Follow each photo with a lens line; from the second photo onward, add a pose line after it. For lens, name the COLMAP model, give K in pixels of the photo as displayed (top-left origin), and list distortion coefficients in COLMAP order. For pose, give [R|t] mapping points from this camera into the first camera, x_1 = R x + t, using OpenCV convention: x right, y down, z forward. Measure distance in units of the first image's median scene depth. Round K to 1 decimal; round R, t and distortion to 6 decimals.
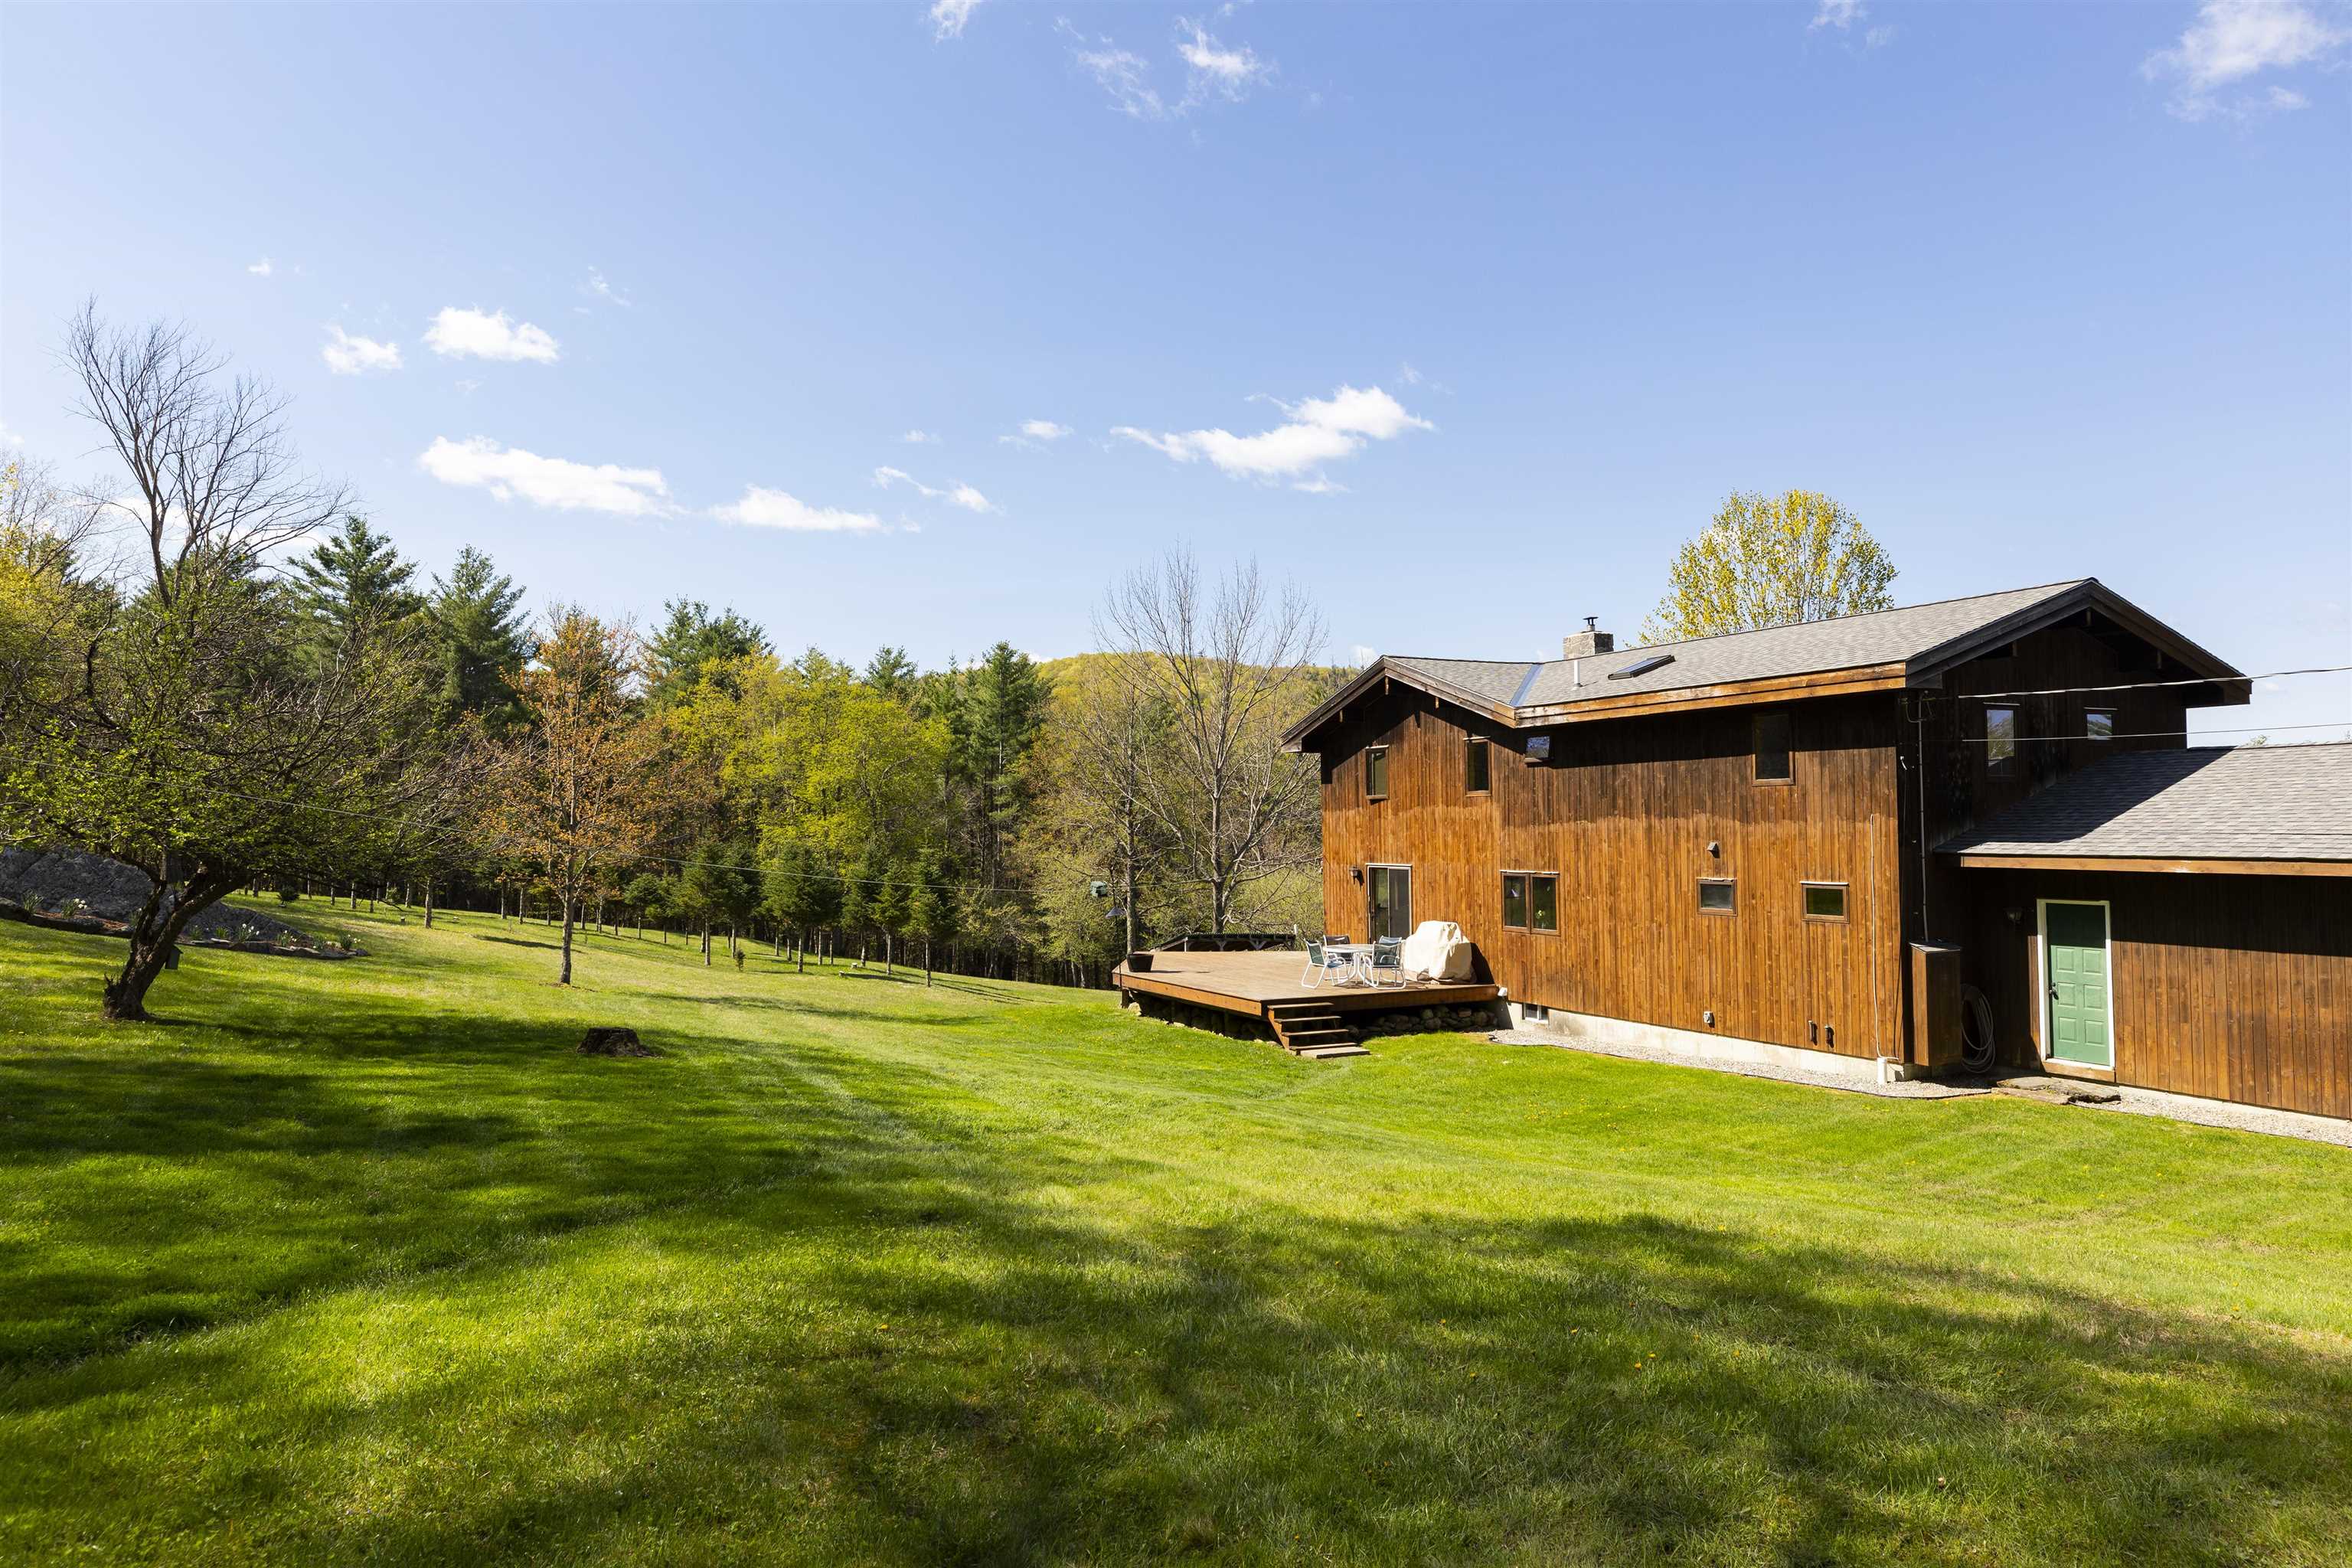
lens RADIAL K [[1413.1, 0, 1176.0], [0, 1413.1, 784.0], [0, 0, 1]] dist [-0.003608, 0.000359]
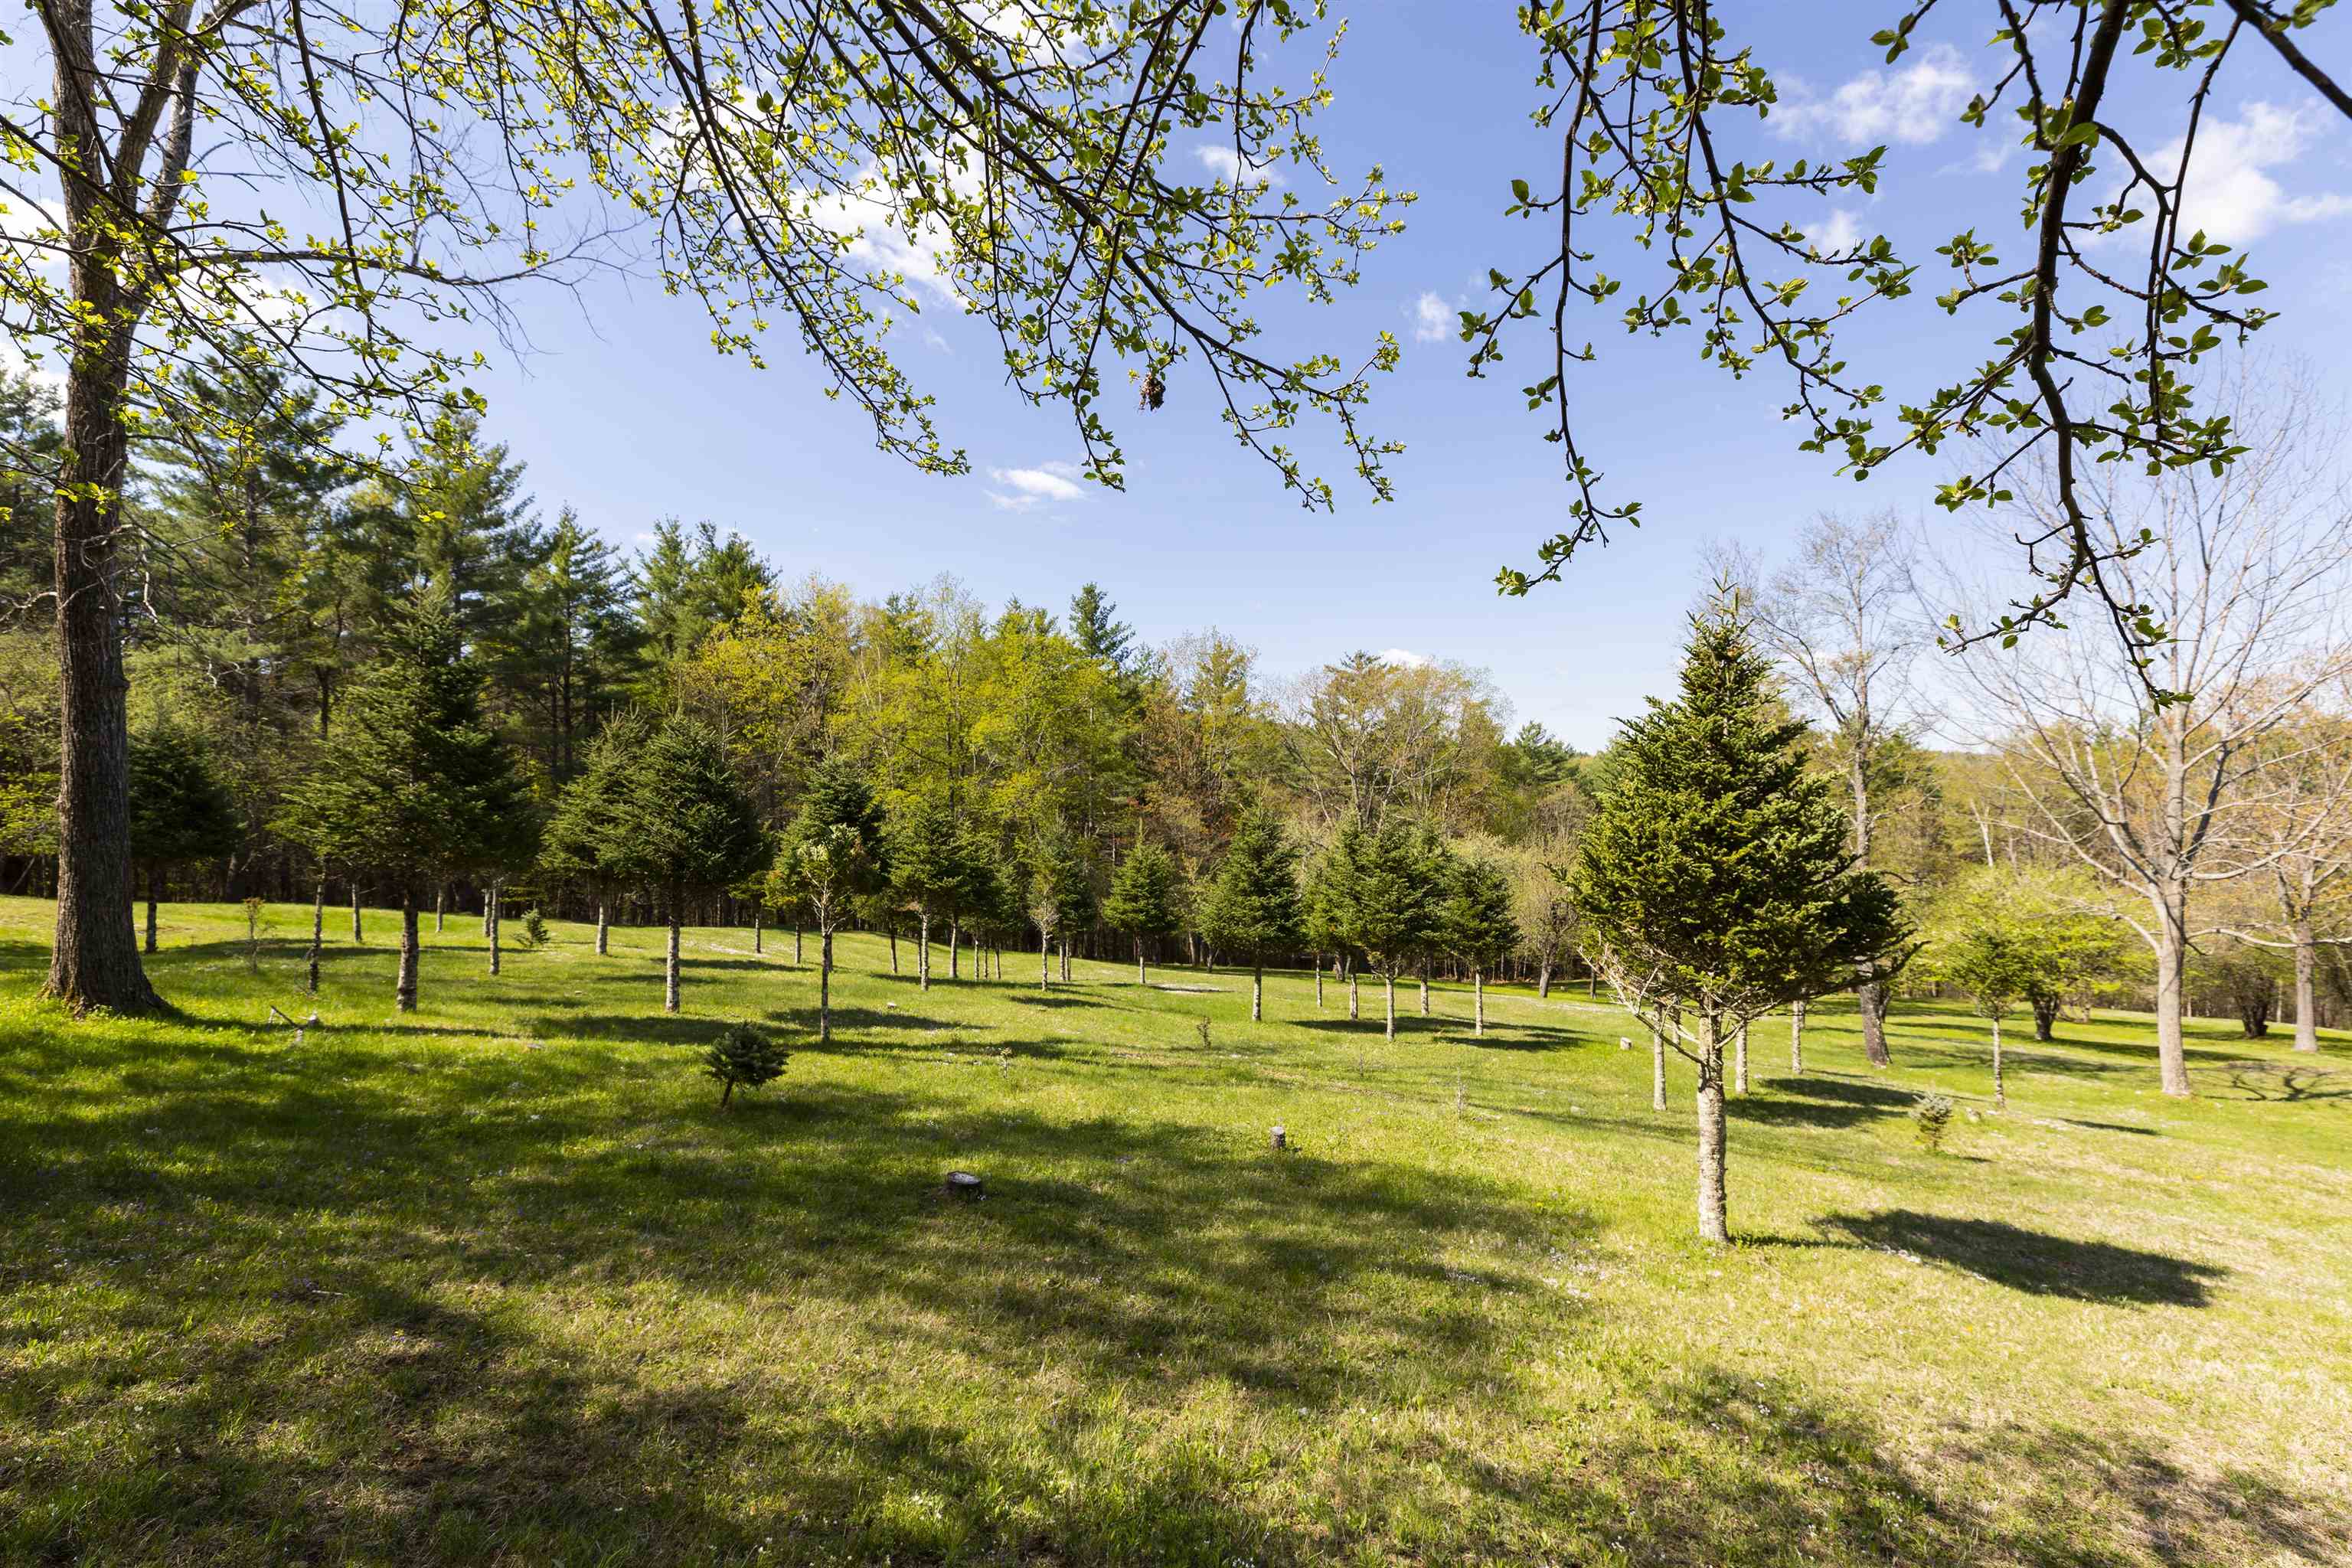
lens RADIAL K [[1084.5, 0, 1176.0], [0, 1084.5, 784.0], [0, 0, 1]] dist [0.014388, -0.000244]
pose [[0.962651, 0.004260, 0.270712, -0.945764], [-0.011366, 0.999631, 0.024687, 0.033085], [-0.270507, -0.026842, 0.962344, 1.162167]]
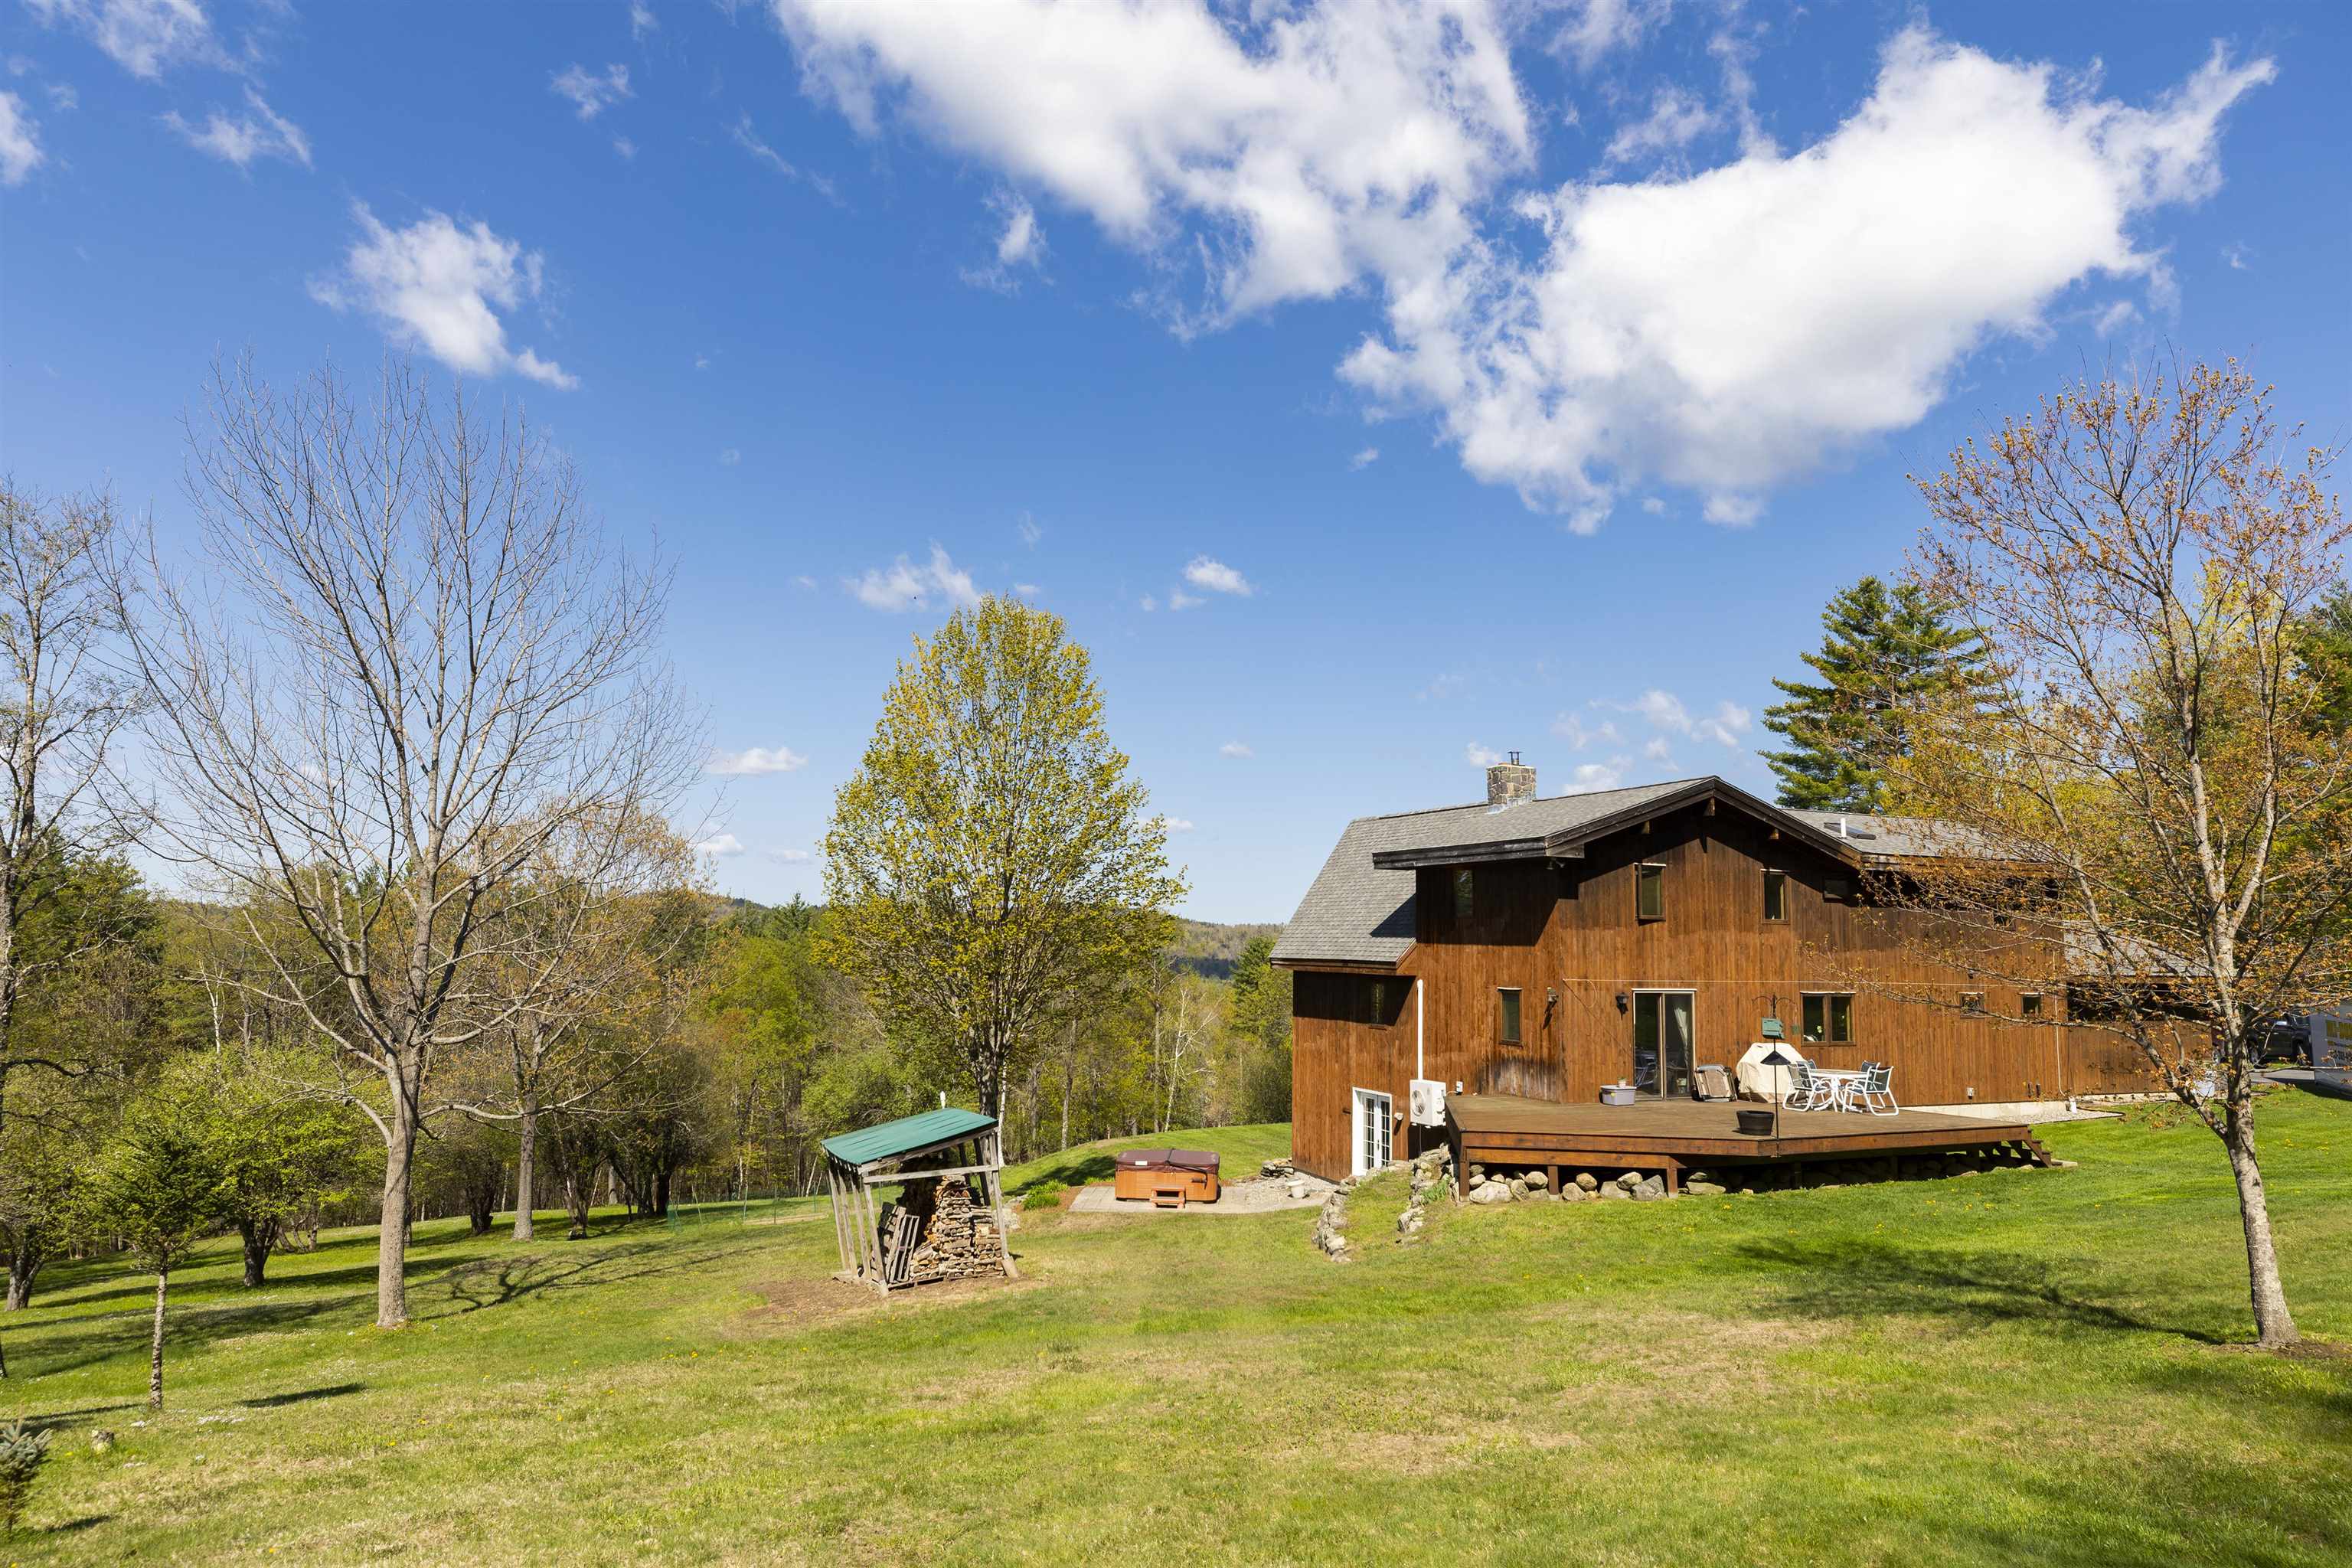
lens RADIAL K [[1413.1, 0, 1176.0], [0, 1413.1, 784.0], [0, 0, 1]] dist [-0.003608, 0.000359]
pose [[0.080421, 0.137515, 0.987229, -0.818161], [-0.037429, 0.990156, -0.134873, 0.058756], [-0.996058, -0.026104, 0.084777, 1.227964]]
